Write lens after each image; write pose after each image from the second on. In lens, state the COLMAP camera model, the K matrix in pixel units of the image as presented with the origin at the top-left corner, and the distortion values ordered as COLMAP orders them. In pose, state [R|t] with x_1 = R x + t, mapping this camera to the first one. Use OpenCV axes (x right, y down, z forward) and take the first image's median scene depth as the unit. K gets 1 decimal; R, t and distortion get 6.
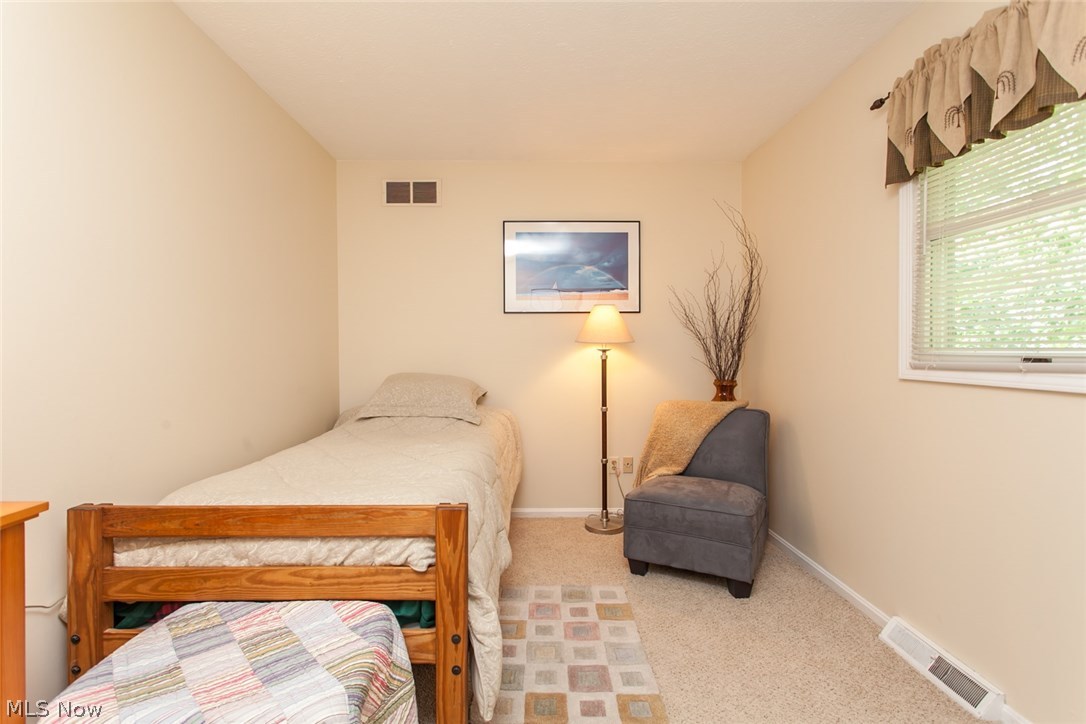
lens RADIAL K [[521.3, 0, 543.0], [0, 521.3, 362.0], [0, 0, 1]] dist [0.000800, 0.001860]
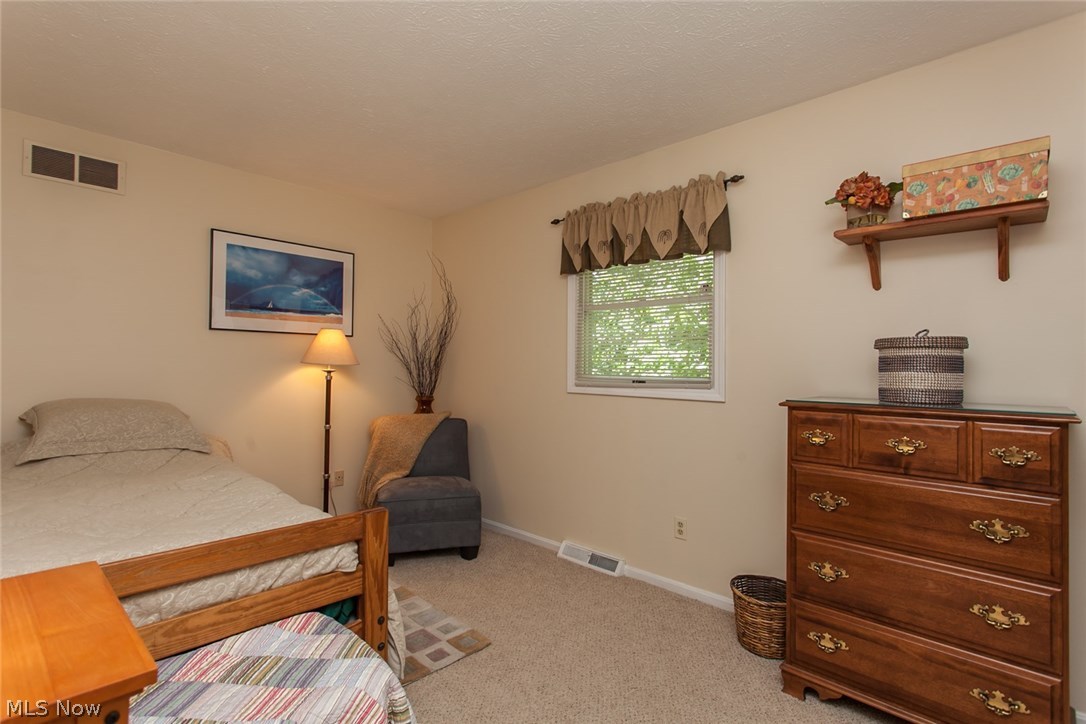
lens RADIAL K [[521.3, 0, 543.0], [0, 521.3, 362.0], [0, 0, 1]] dist [0.000800, 0.001860]
pose [[0.690279, 0.018262, 0.723313, -0.577460], [0.001237, 0.999650, -0.026420, -0.020972], [-0.723542, 0.019132, 0.690015, -0.076948]]
